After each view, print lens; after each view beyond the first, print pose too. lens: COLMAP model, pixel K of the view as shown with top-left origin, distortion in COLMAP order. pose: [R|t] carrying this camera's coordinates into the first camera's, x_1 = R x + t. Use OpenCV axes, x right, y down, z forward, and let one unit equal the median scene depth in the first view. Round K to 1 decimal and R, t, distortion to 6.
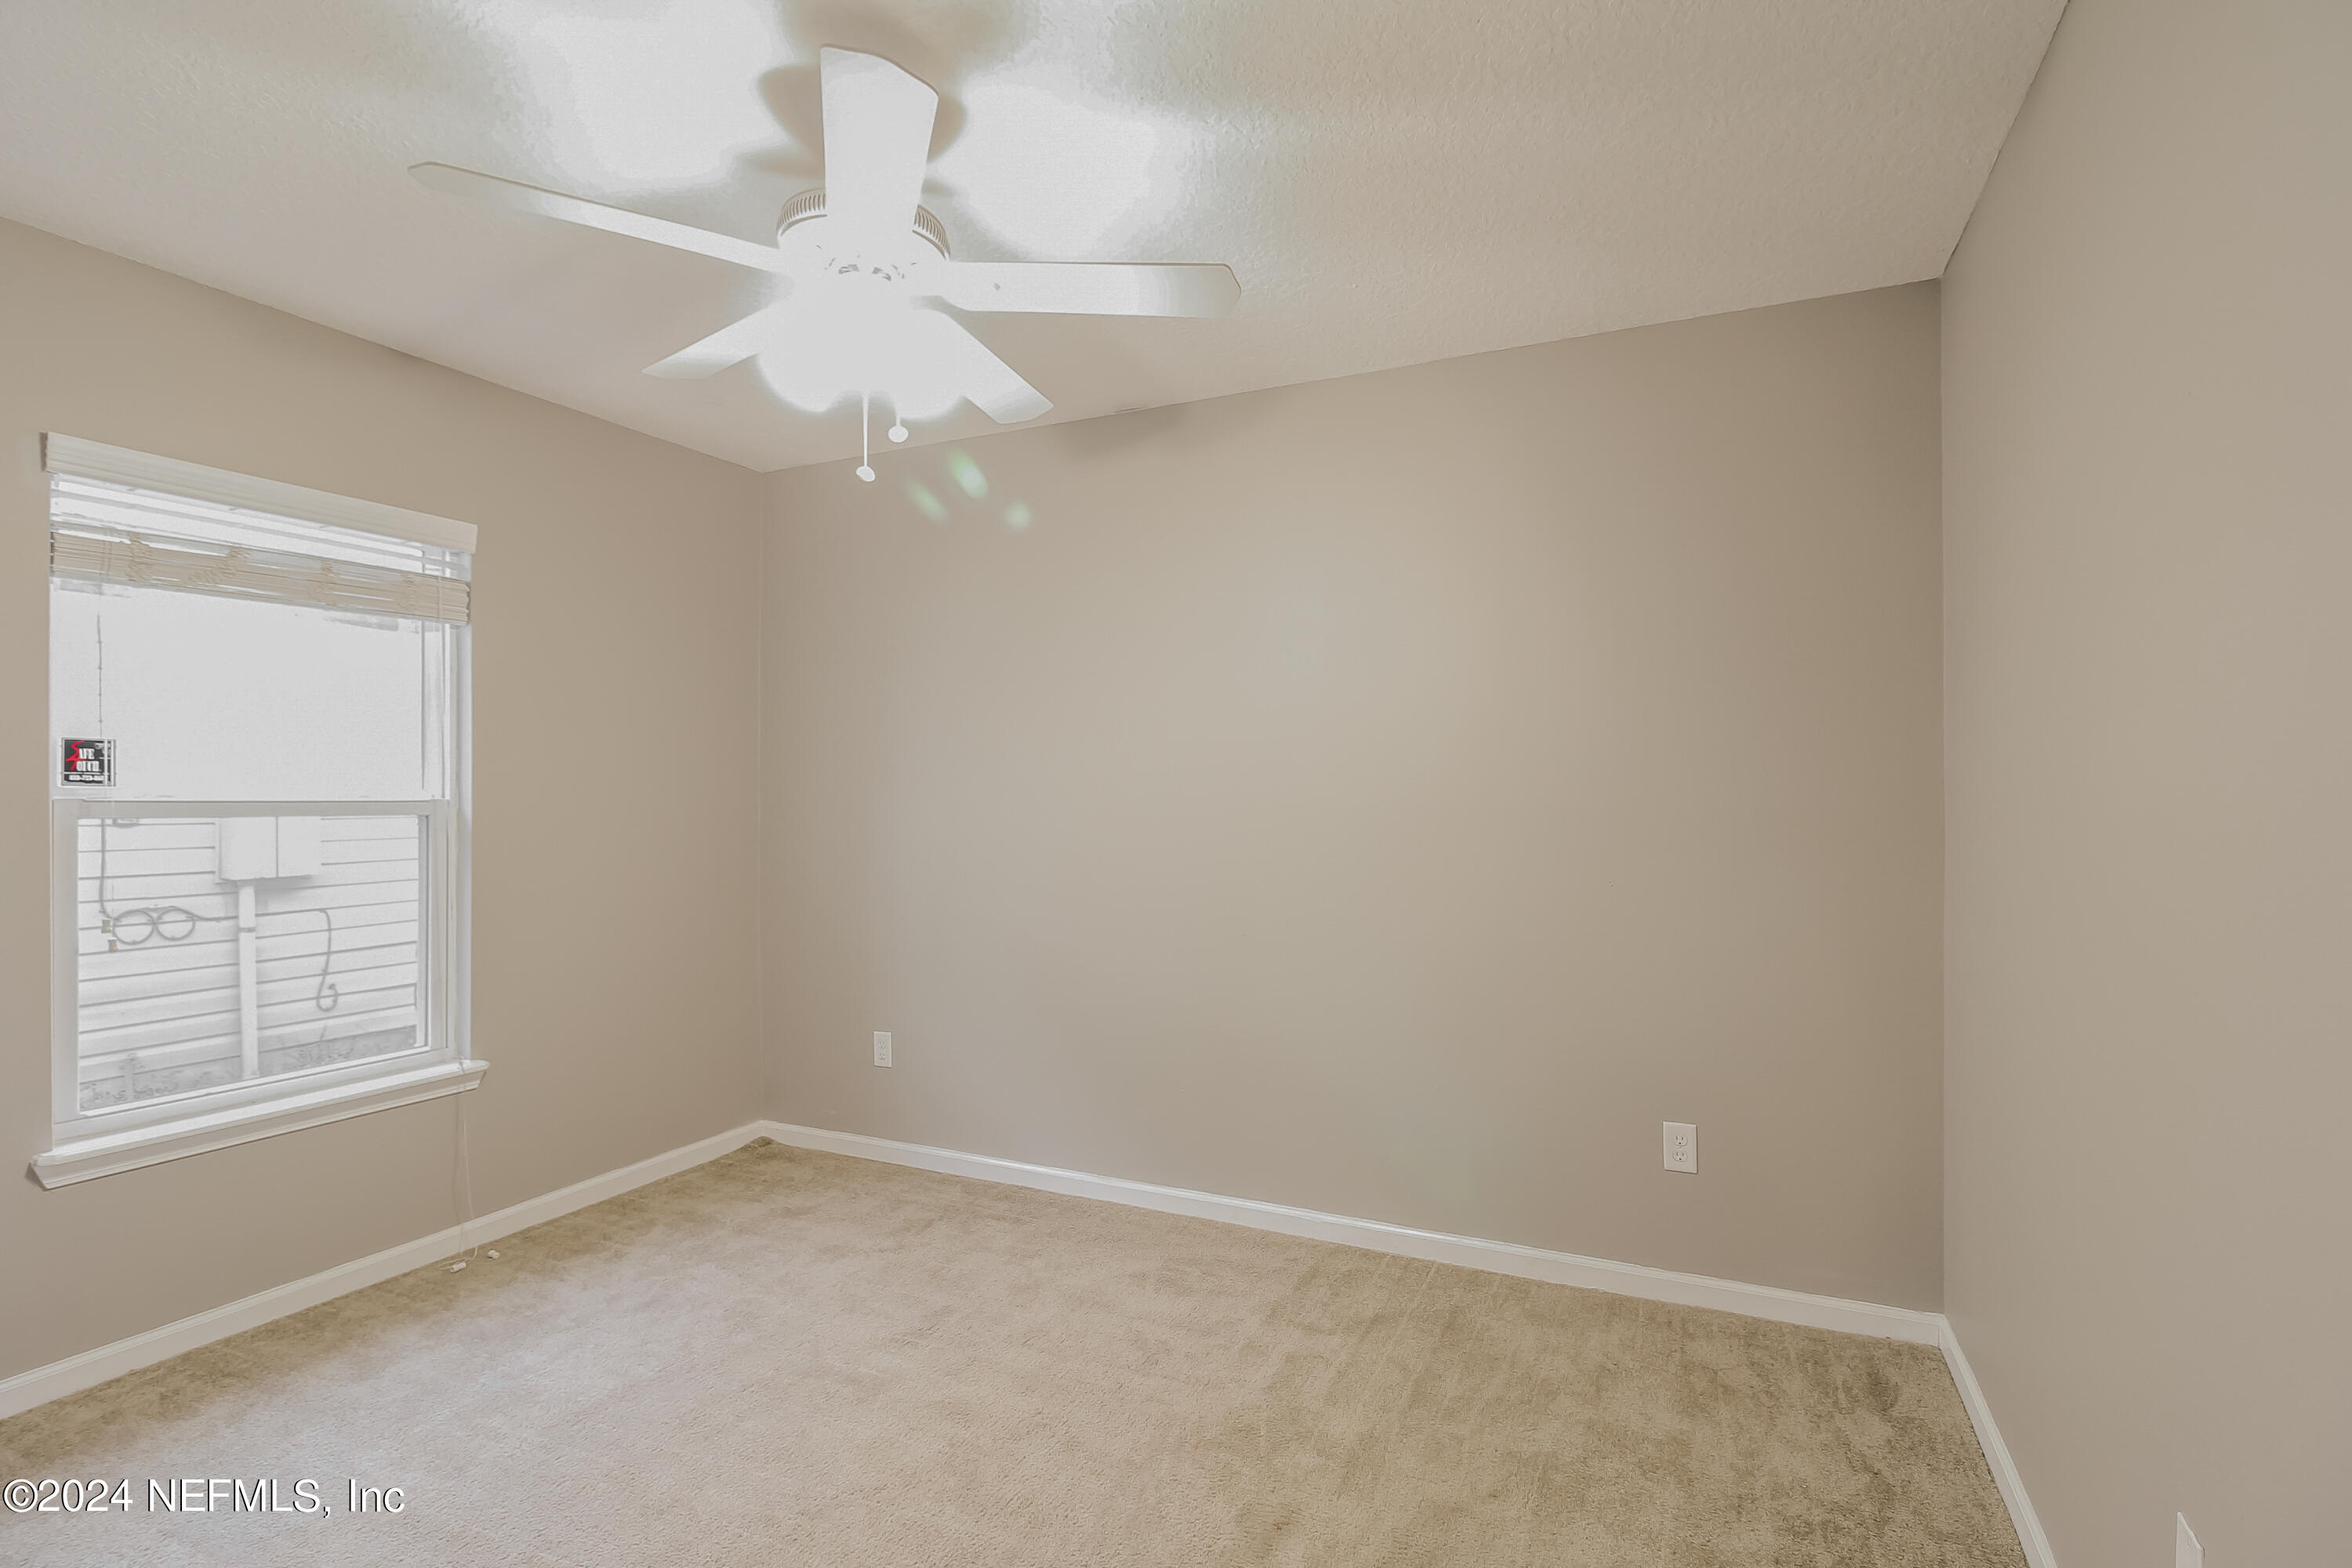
lens RADIAL K [[1078.2, 0, 1171.3], [0, 1078.2, 786.0], [0, 0, 1]] dist [0.017567, -0.000544]
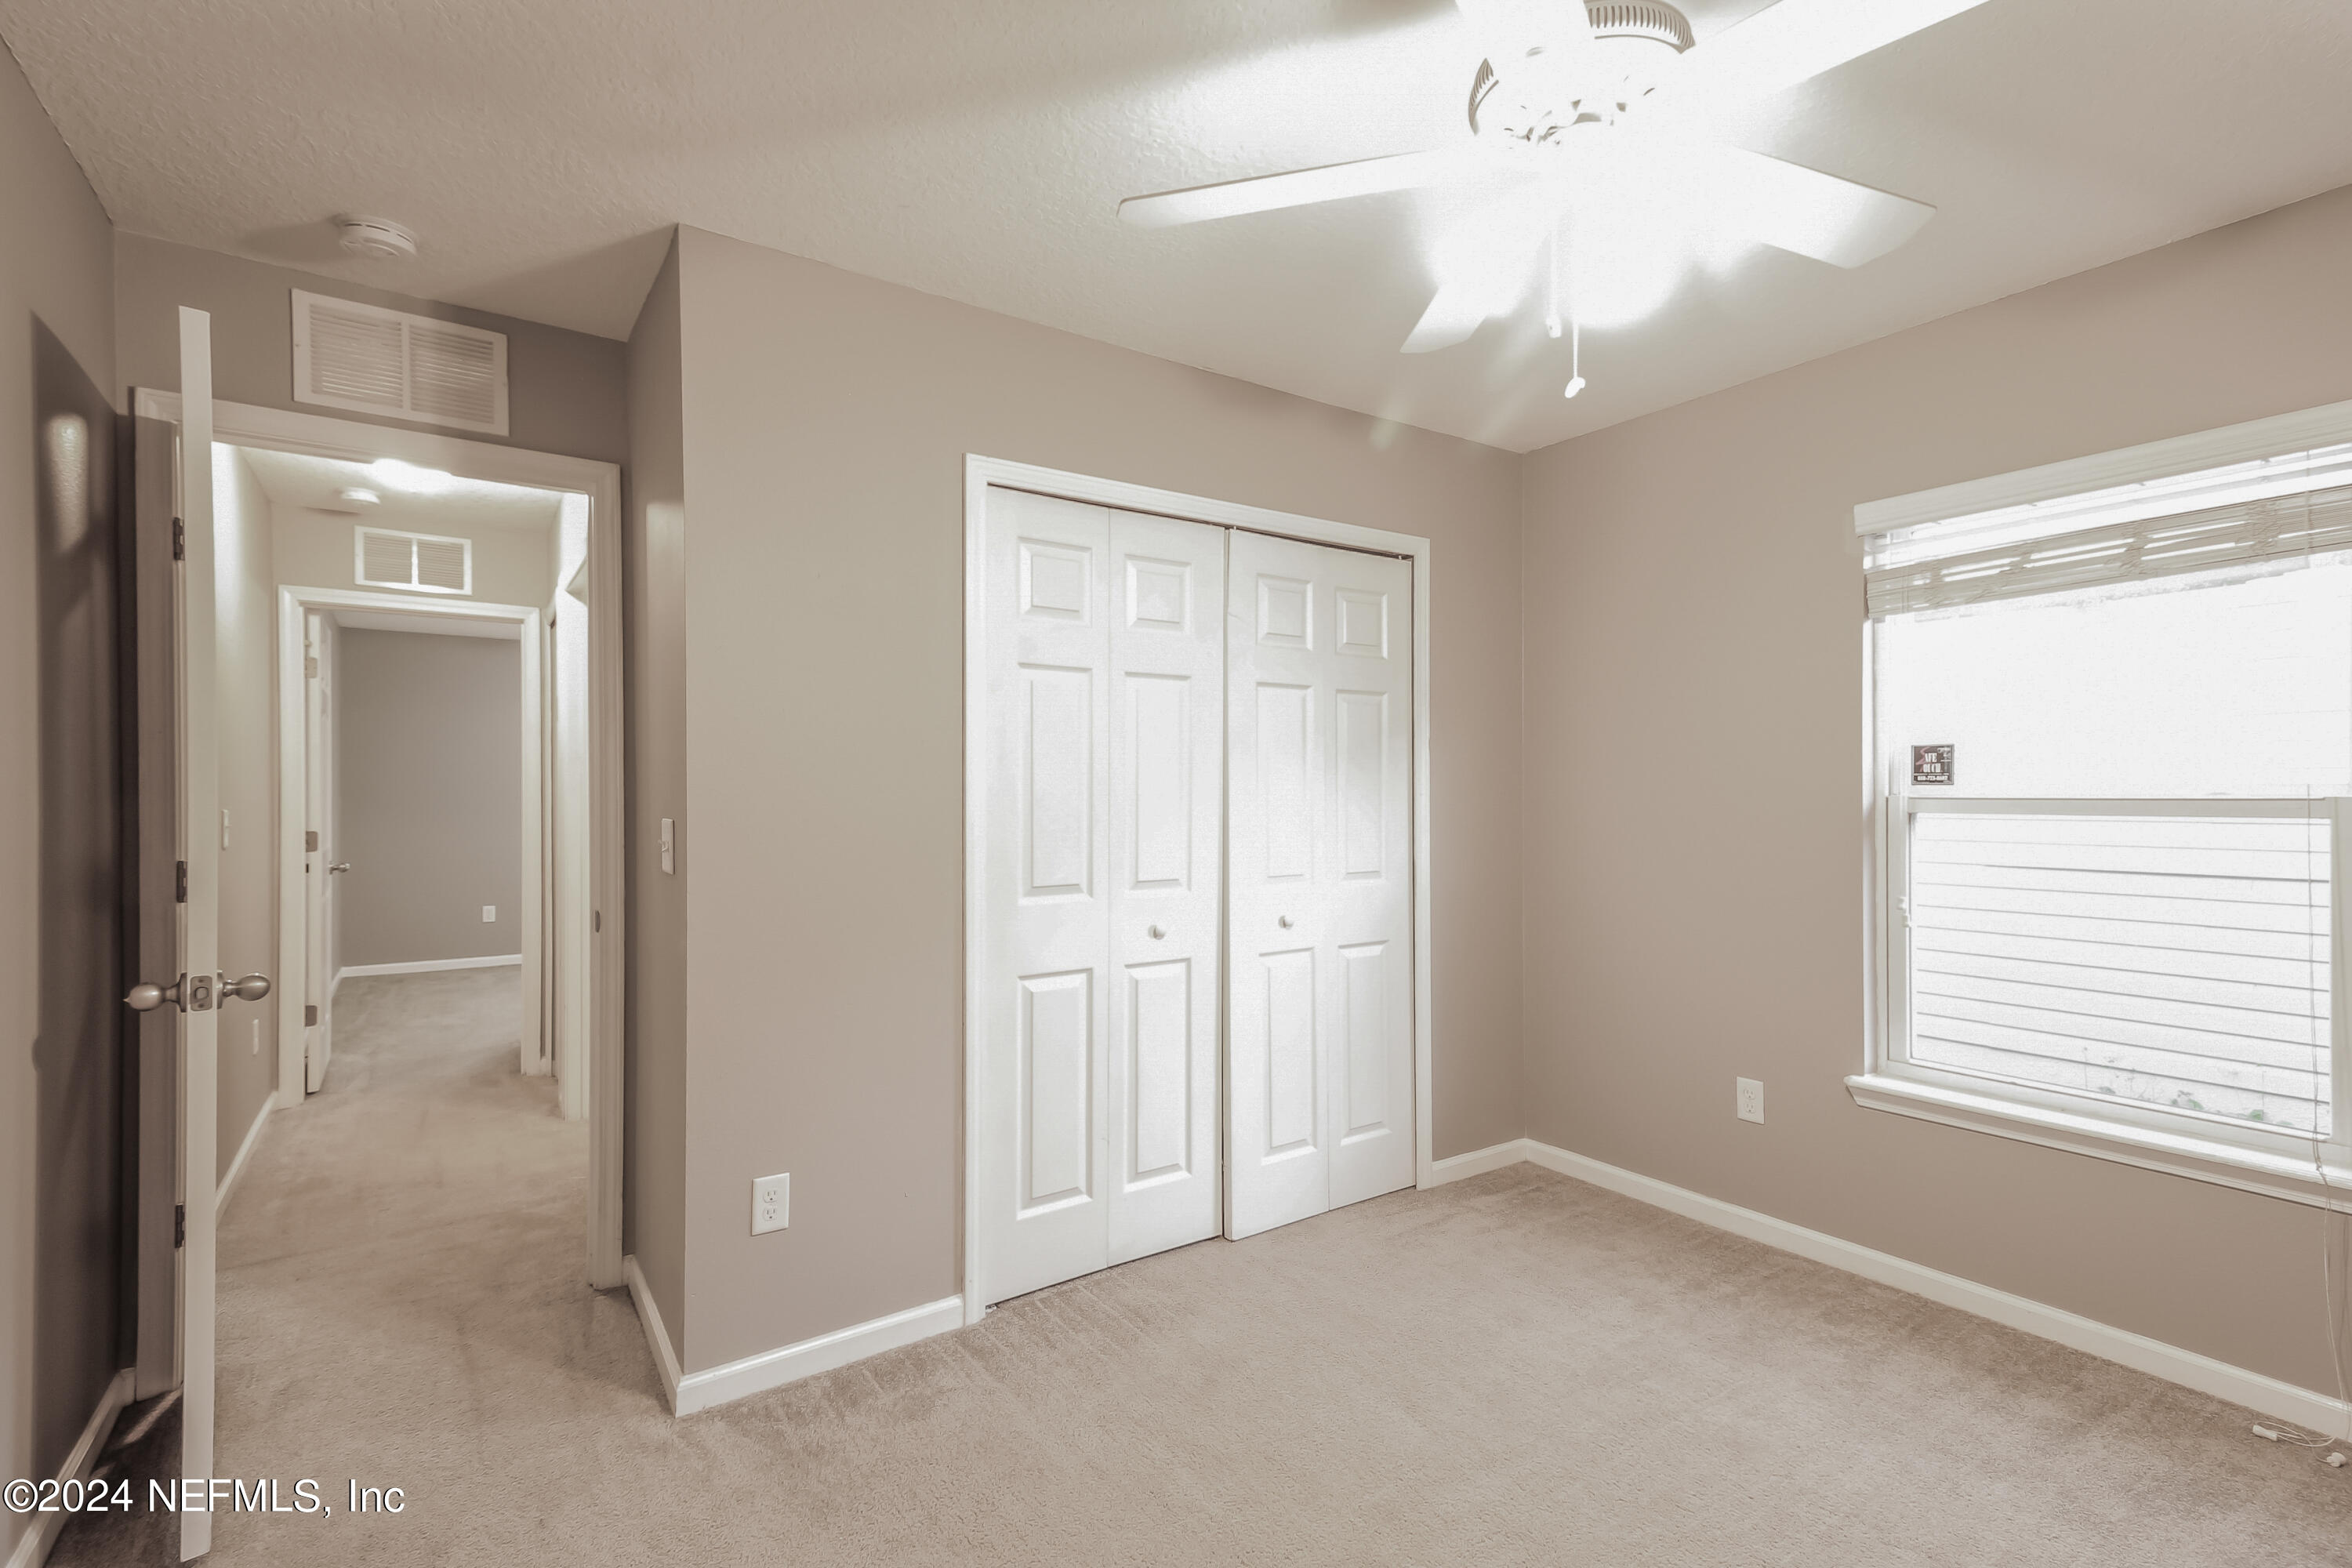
lens RADIAL K [[1078.2, 0, 1171.3], [0, 1078.2, 786.0], [0, 0, 1]] dist [0.017567, -0.000544]
pose [[-0.474277, -0.008179, -0.880338, 0.419921], [0.008322, 0.999871, -0.013773, 0.010042], [0.880336, -0.013858, -0.474147, 0.836802]]
